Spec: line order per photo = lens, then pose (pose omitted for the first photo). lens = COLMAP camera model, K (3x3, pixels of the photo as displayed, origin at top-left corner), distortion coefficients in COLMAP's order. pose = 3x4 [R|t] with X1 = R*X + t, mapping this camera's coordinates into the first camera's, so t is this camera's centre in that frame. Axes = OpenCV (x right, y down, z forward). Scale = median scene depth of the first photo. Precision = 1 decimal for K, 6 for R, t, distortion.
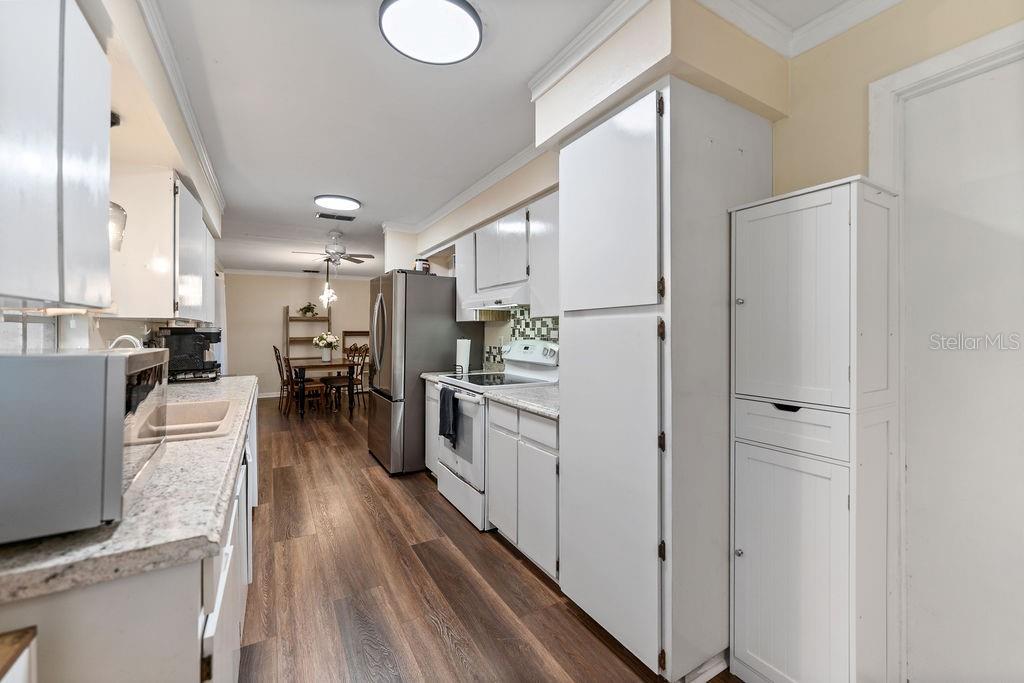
lens RADIAL K [[414.8, 0, 508.3], [0, 414.8, 331.6], [0, 0, 1]] dist [-0.000081, -0.000109]
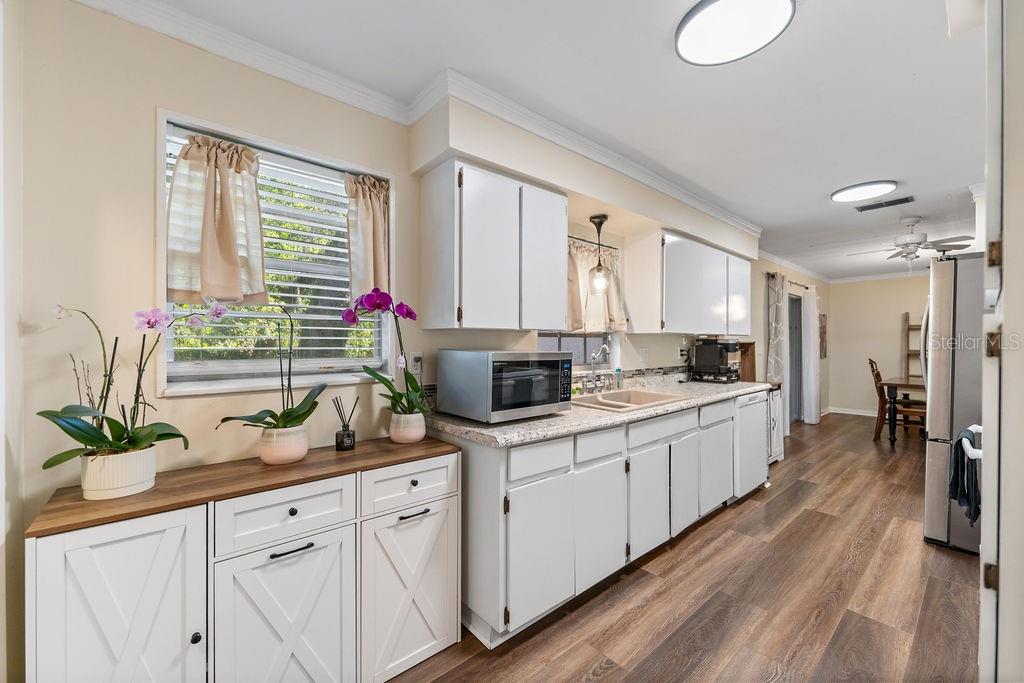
lens RADIAL K [[406.4, 0, 511.0], [0, 406.4, 346.1], [0, 0, 1]] dist [-0.001187, -0.000359]
pose [[0.184744, 0.013691, -0.982691, 0.376928], [-0.004106, 0.999905, 0.013159, -0.003177], [0.982778, 0.001604, 0.184783, 0.191838]]
